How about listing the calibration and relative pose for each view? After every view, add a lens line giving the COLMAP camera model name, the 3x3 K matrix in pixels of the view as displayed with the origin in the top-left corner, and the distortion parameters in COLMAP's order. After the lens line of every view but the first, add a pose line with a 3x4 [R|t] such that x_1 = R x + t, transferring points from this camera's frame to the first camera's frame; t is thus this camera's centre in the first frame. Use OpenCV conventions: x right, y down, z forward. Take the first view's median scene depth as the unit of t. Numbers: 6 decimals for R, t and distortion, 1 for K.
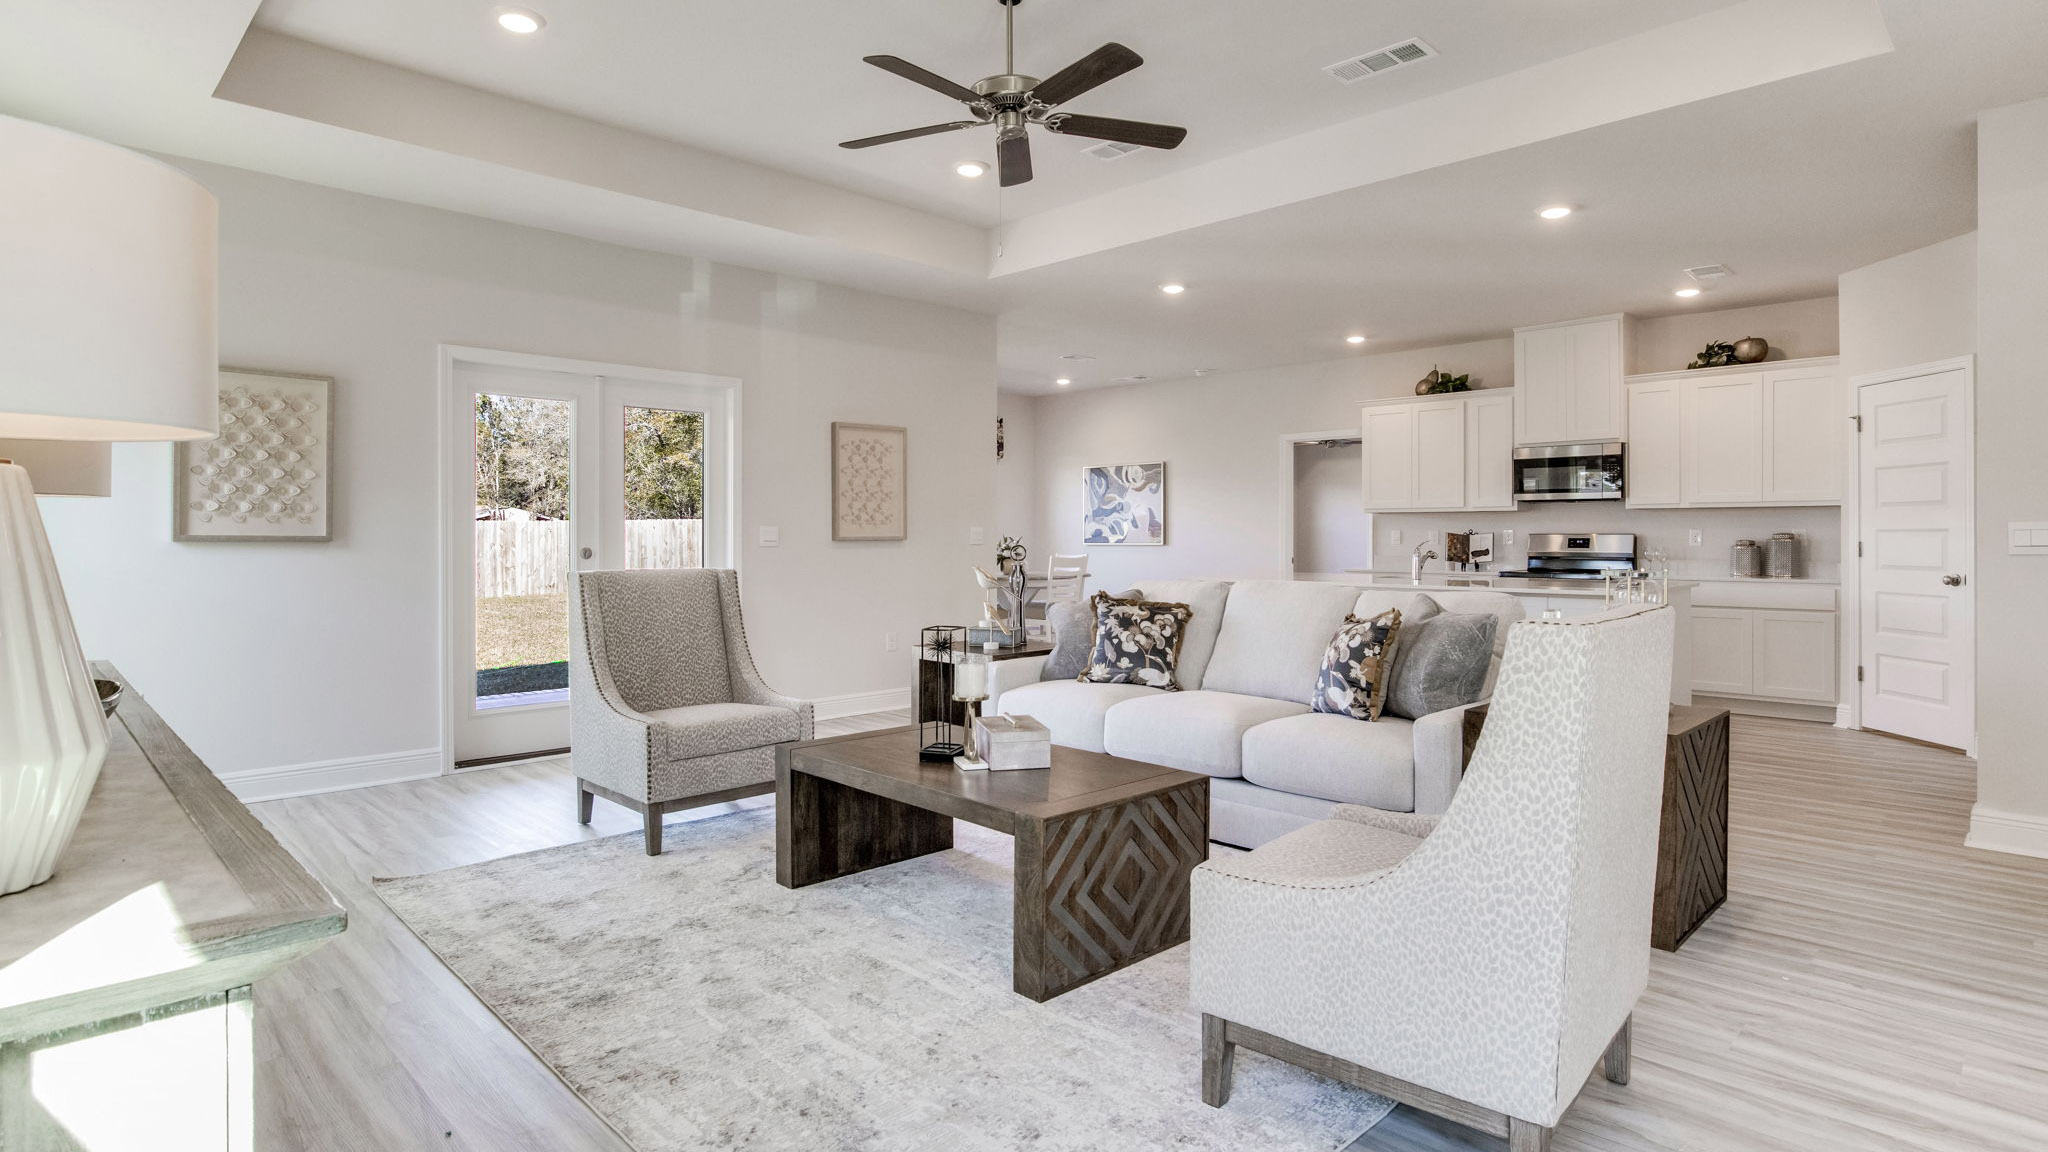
lens RADIAL K [[1066.4, 0, 1033.0], [0, 1066.4, 530.8], [0, 0, 1]] dist [-0.024056, 0.010937]
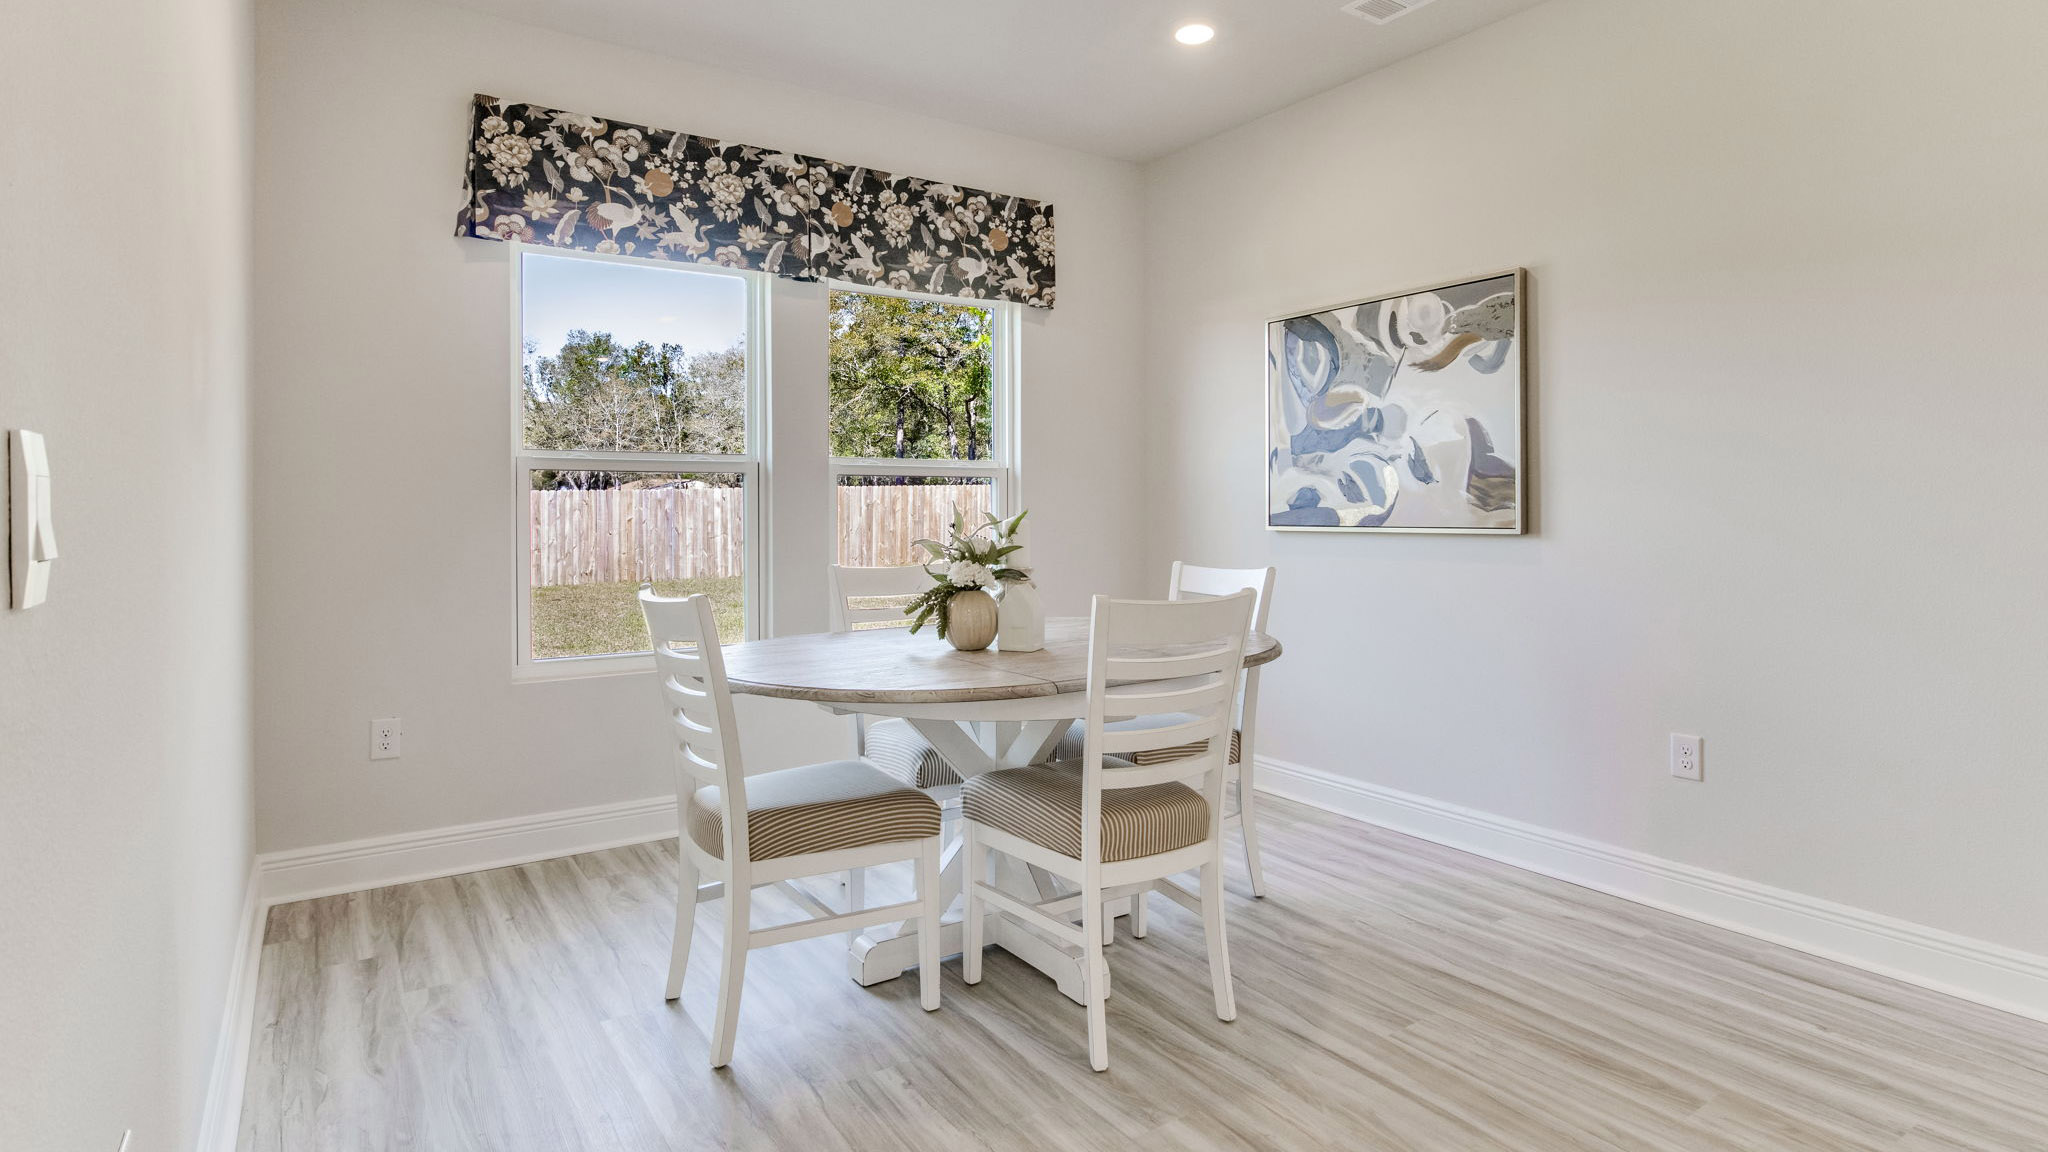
lens RADIAL K [[1066.4, 0, 1045.4], [0, 1066.4, 507.0], [0, 0, 1]] dist [-0.024056, 0.010937]
pose [[0.983752, -0.005173, -0.179457, 0.059360], [0.006056, 0.999972, 0.004371, 0.004235], [0.179429, -0.005386, 0.983756, 0.968582]]
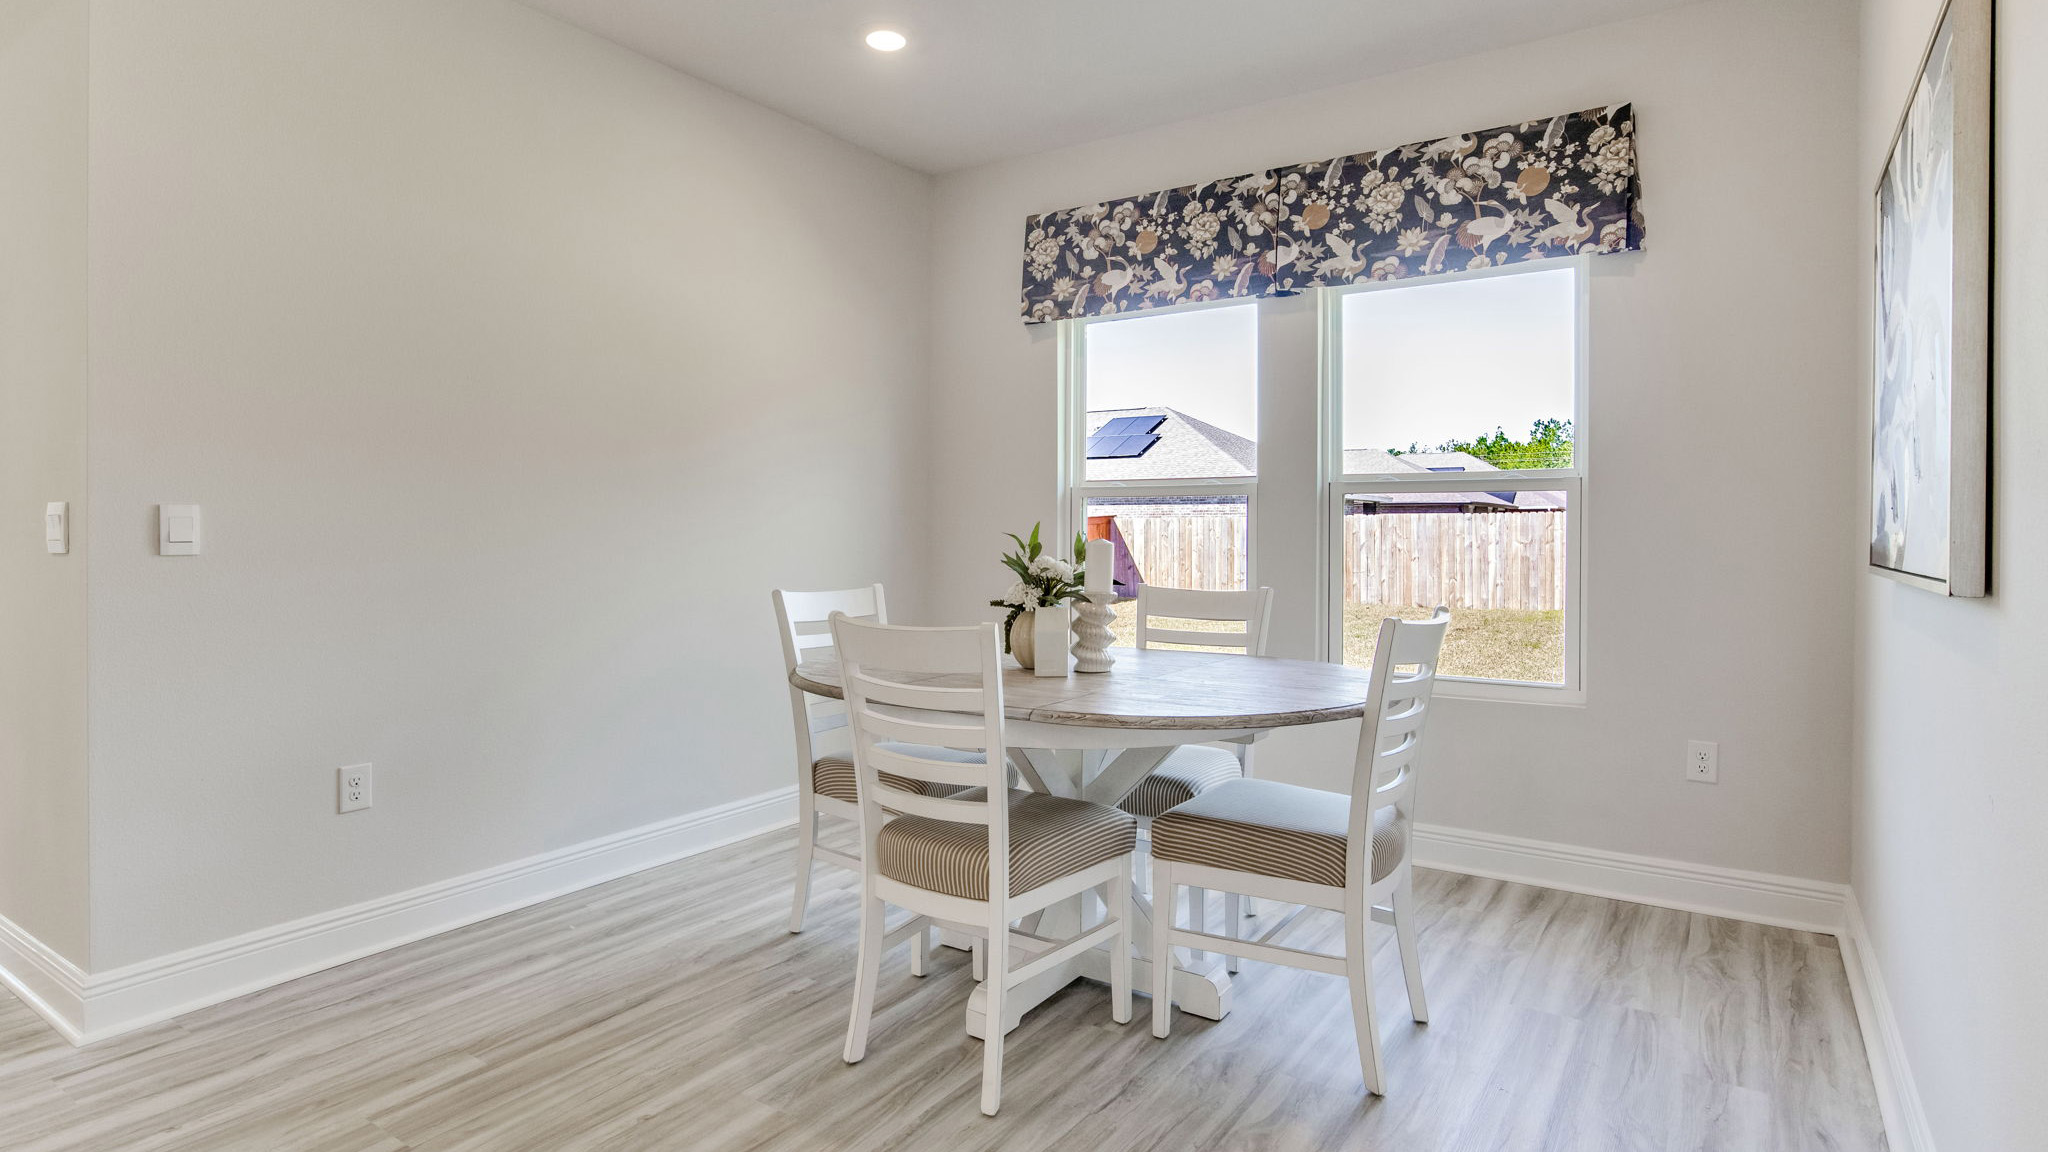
lens RADIAL K [[1066.4, 0, 1027.0], [0, 1066.4, 537.2], [0, 0, 1]] dist [-0.024056, 0.010937]
pose [[0.195590, 0.006518, -0.980664, 0.327885], [0.003000, 0.999969, 0.007244, 0.006081], [0.980681, -0.004359, 0.195565, 1.244155]]
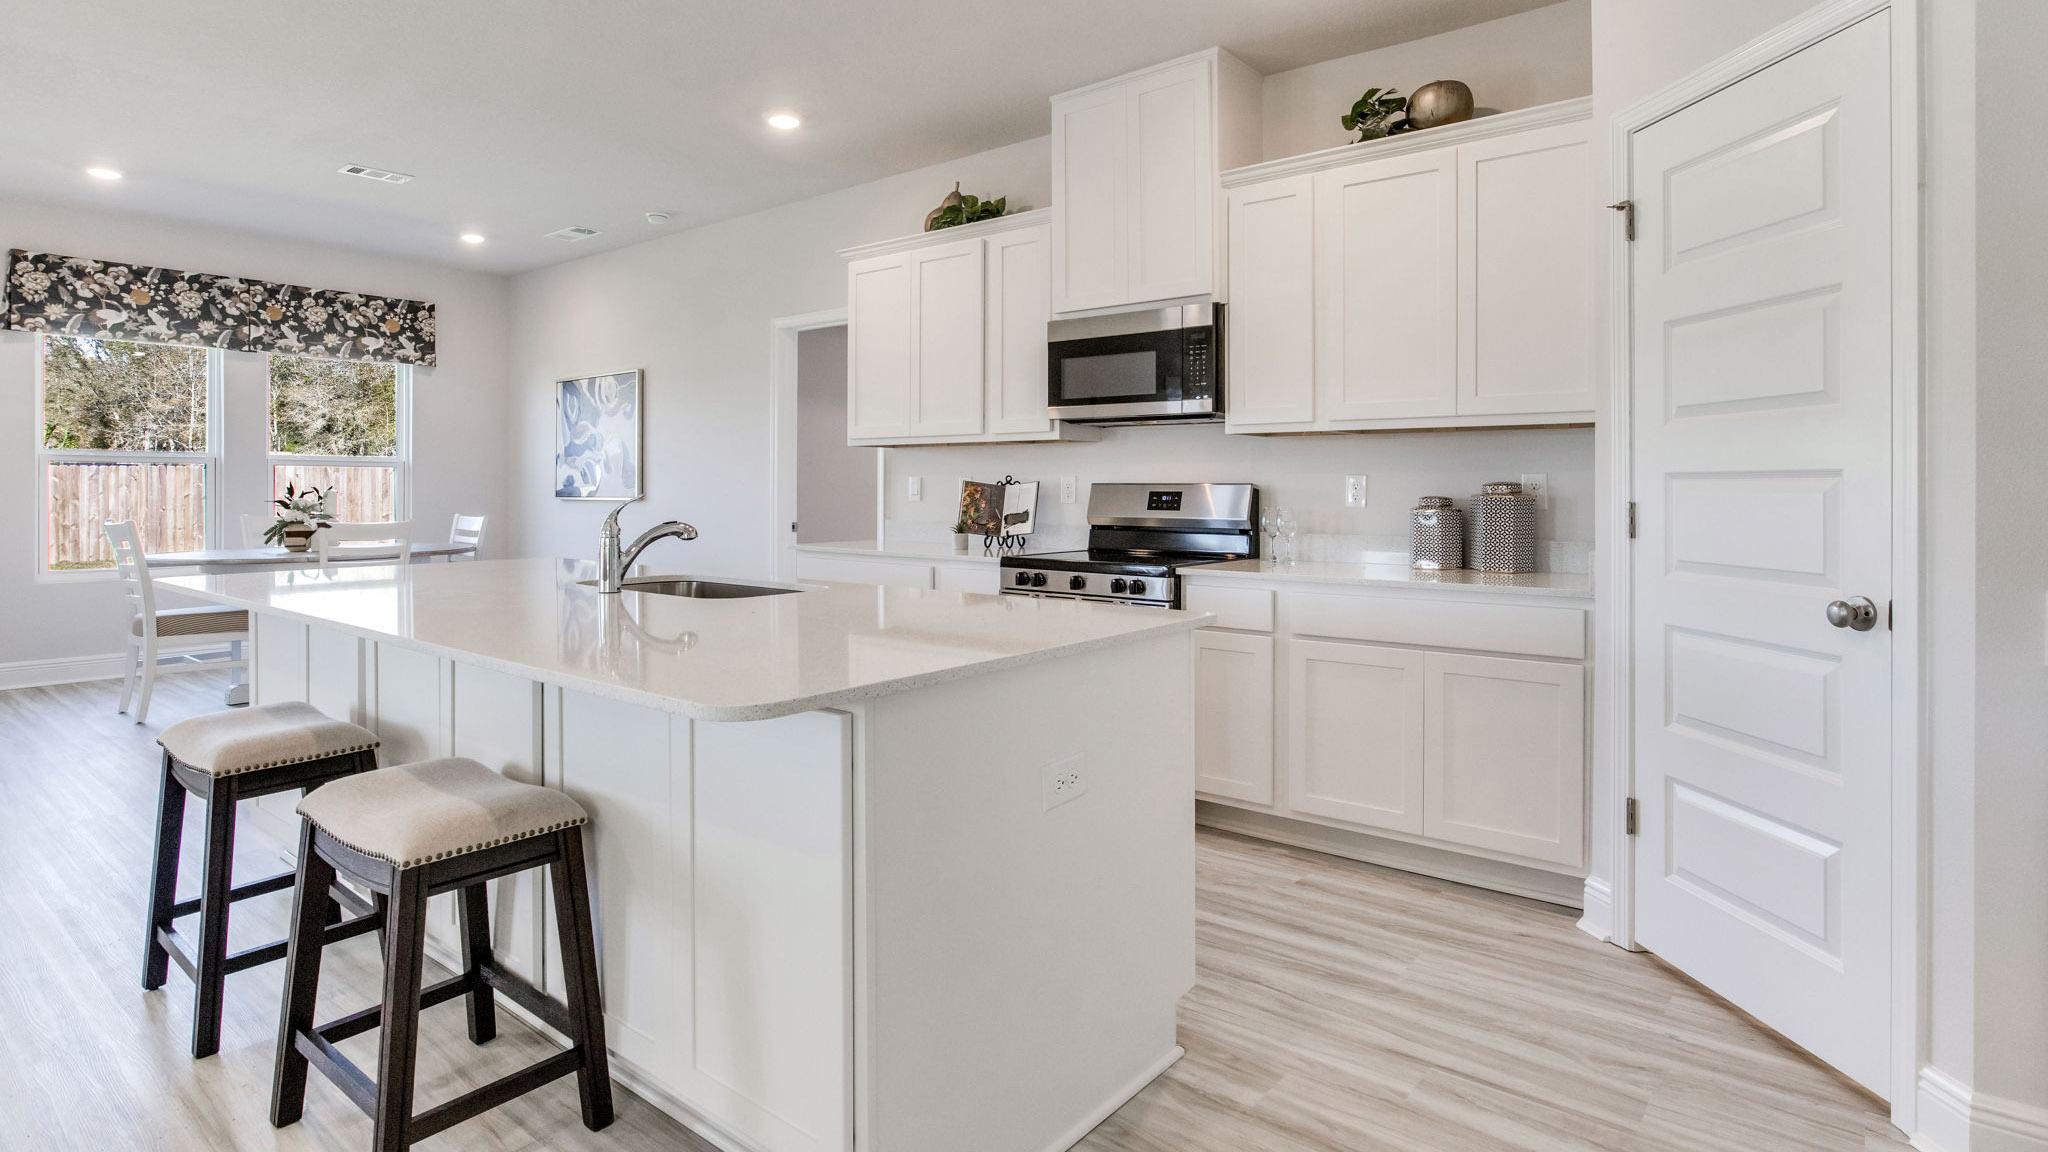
lens RADIAL K [[1066.4, 0, 1043.2], [0, 1066.4, 486.9], [0, 0, 1]] dist [-0.024056, 0.010937]
pose [[0.993843, 0.002148, 0.110780, 0.418457], [-0.002621, 0.999988, 0.004130, 0.002625], [-0.110770, -0.004394, 0.993836, 0.504216]]
